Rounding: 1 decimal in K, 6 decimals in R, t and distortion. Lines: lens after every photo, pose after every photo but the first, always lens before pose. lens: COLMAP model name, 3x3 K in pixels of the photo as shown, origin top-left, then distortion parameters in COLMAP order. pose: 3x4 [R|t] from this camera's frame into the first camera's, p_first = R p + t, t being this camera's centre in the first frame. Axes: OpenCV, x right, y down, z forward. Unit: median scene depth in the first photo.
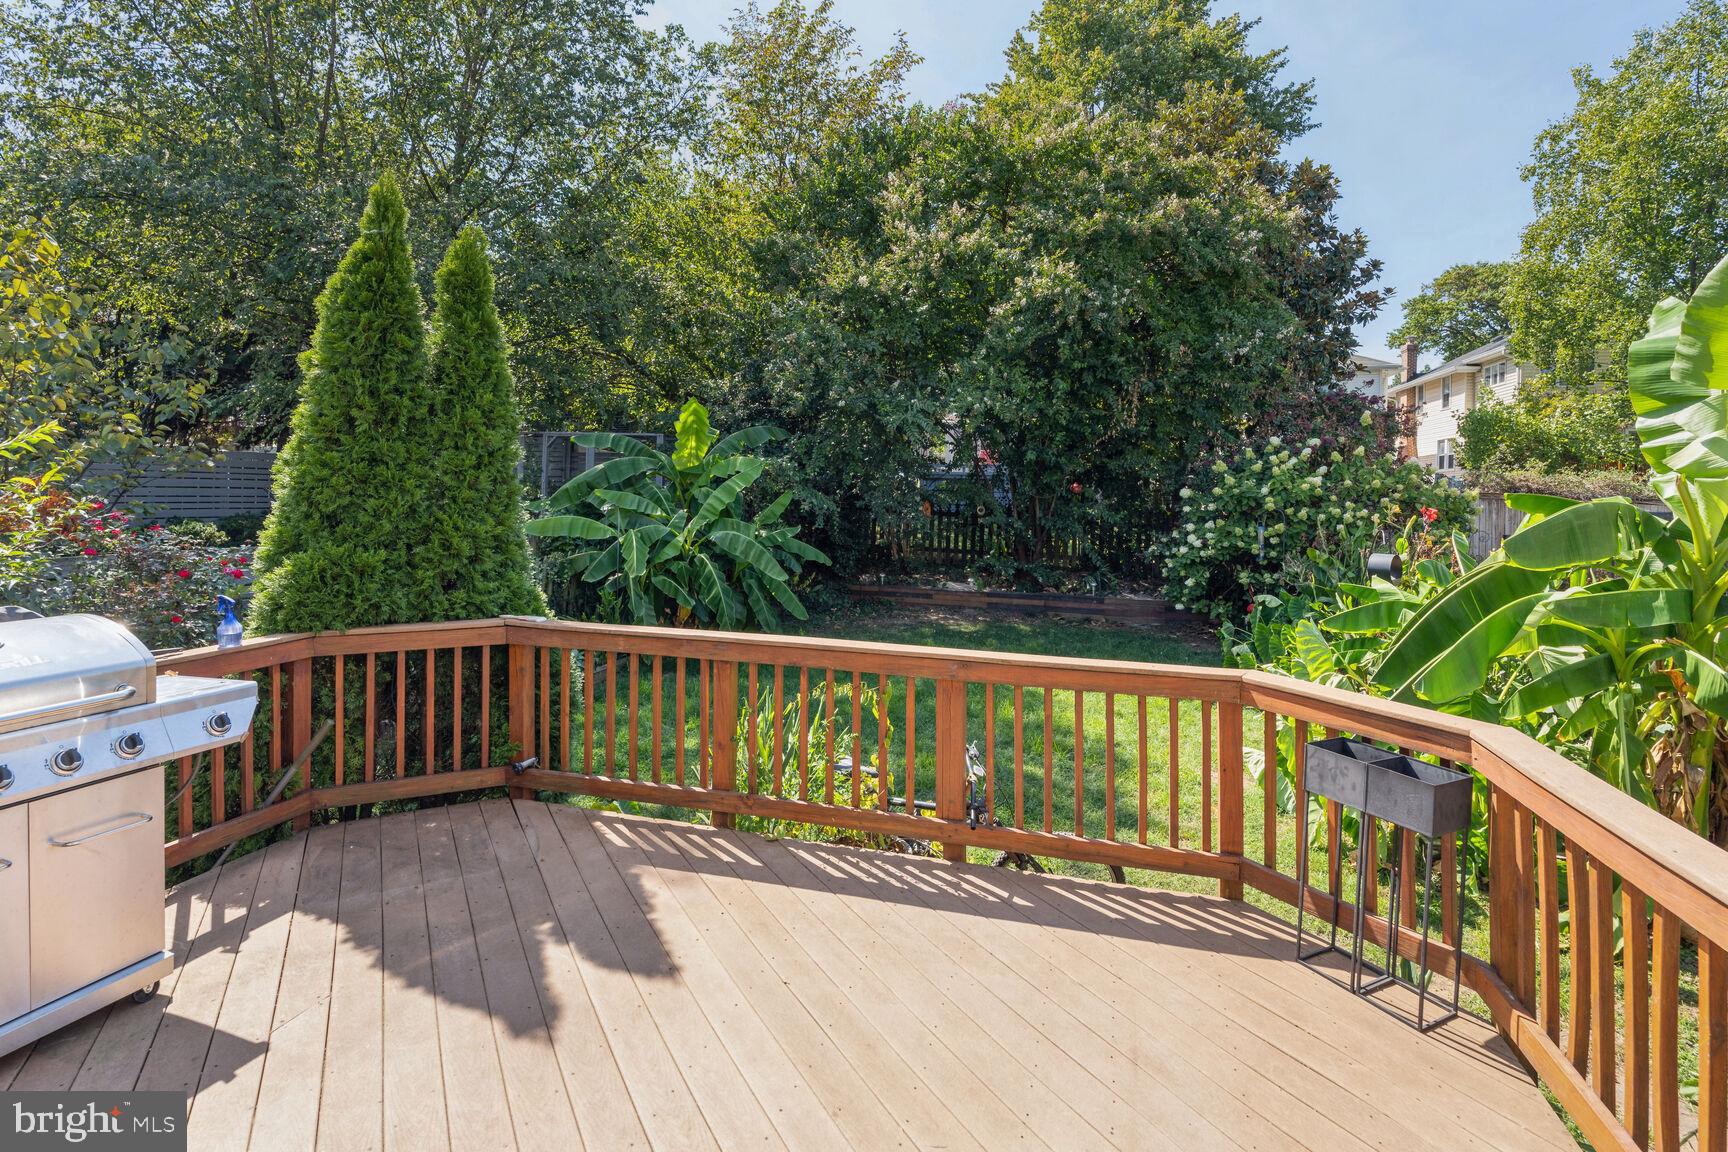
lens RADIAL K [[856.5, 0, 876.4], [0, 856.5, 536.1], [0, 0, 1]] dist [-0.009164, 0.003826]
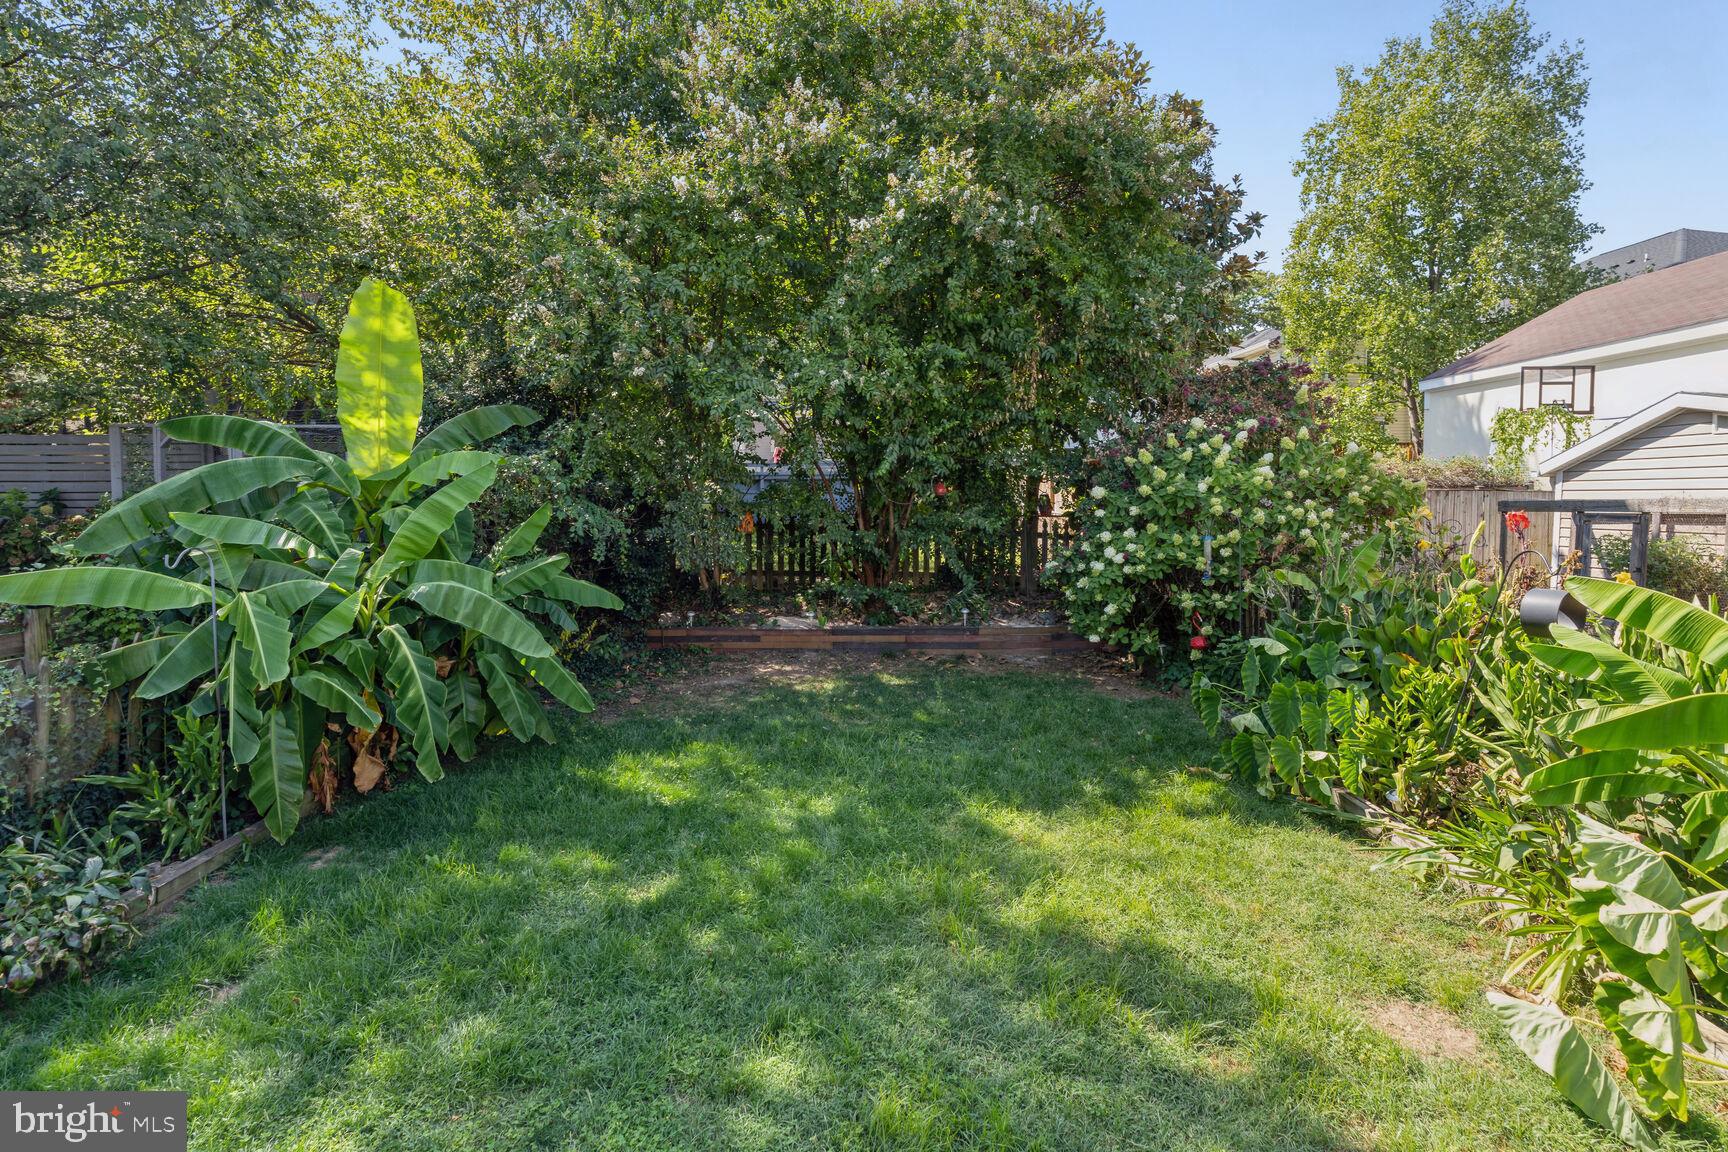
lens RADIAL K [[856.5, 0, 854.5], [0, 856.5, 575.6], [0, 0, 1]] dist [-0.009164, 0.003826]
pose [[0.972704, -0.049305, 0.226752, -0.028717], [0.039868, 0.998145, 0.046015, -0.021604], [-0.228600, -0.035719, 0.972865, 0.325344]]
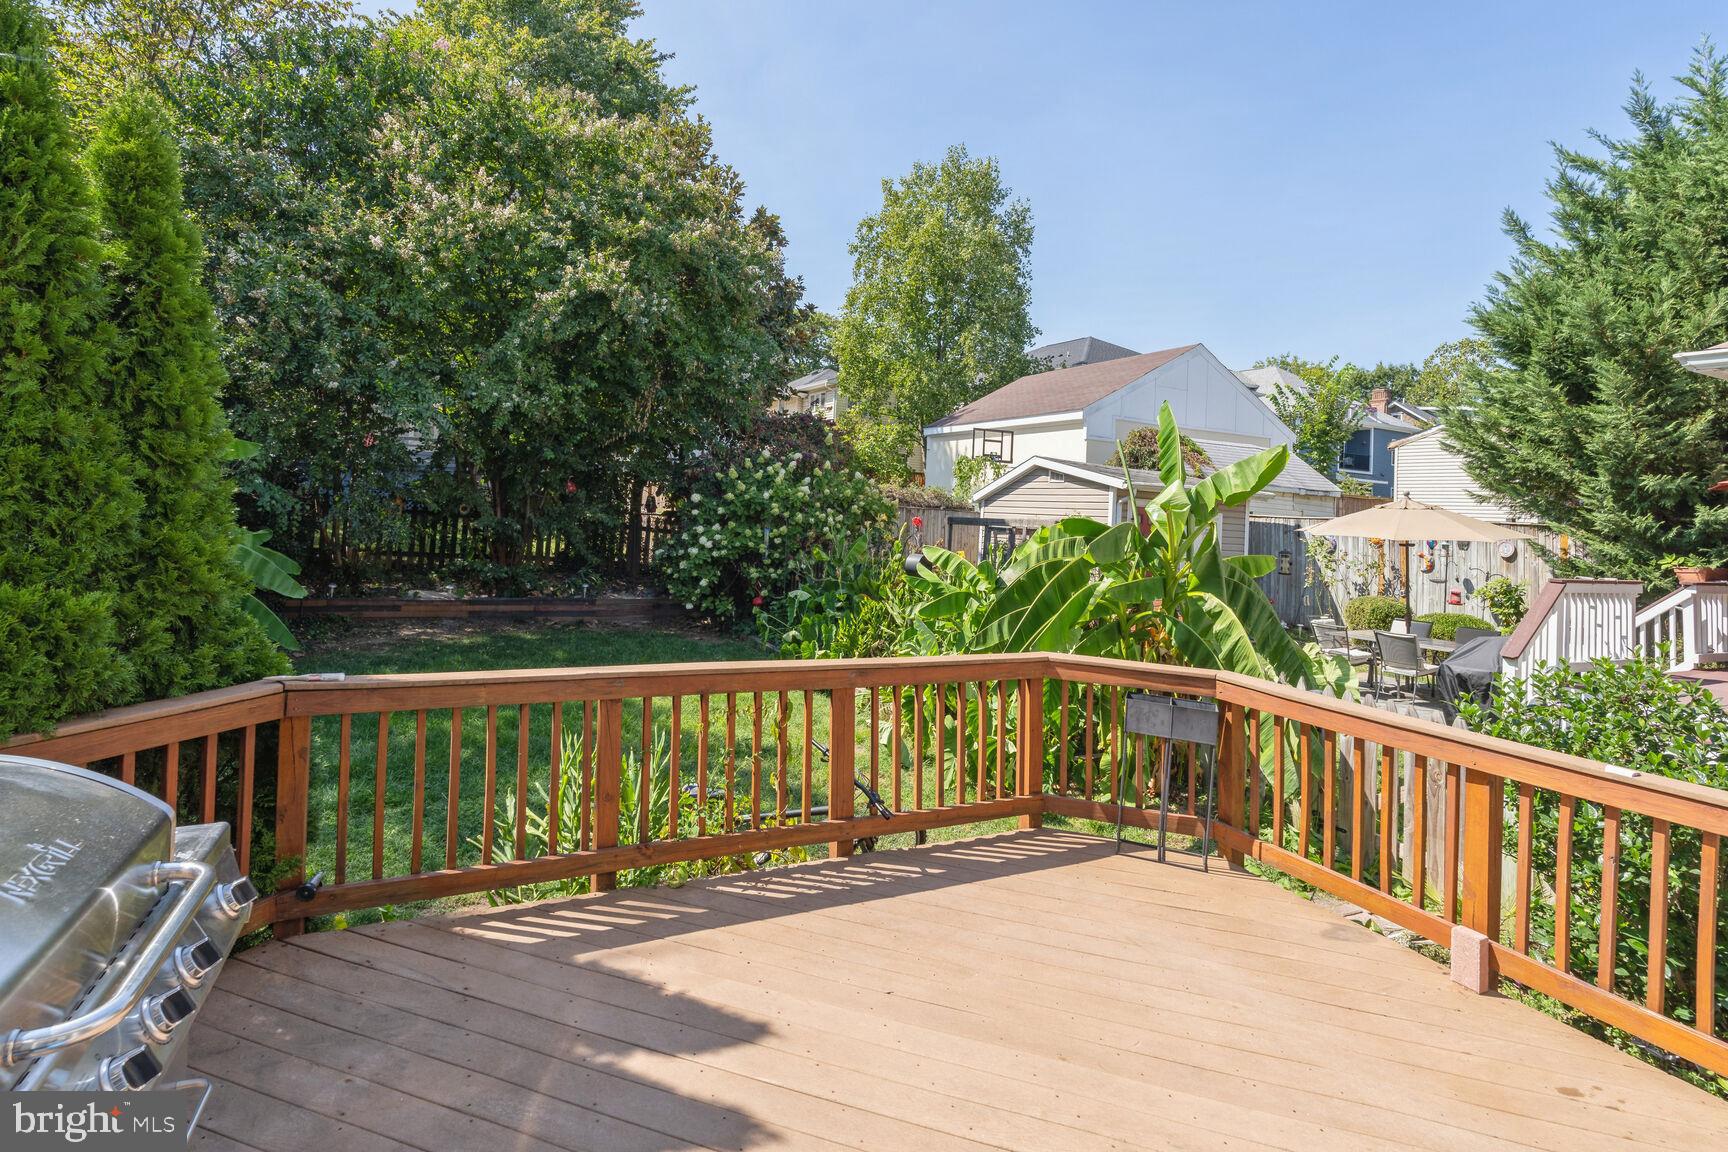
lens RADIAL K [[856.5, 0, 877.6], [0, 856.5, 534.1], [0, 0, 1]] dist [-0.009164, 0.003826]
pose [[0.744205, -0.005849, 0.667926, -0.194867], [0.003081, 0.999981, 0.005324, -0.009660], [-0.667945, -0.001904, 0.744209, 0.057910]]
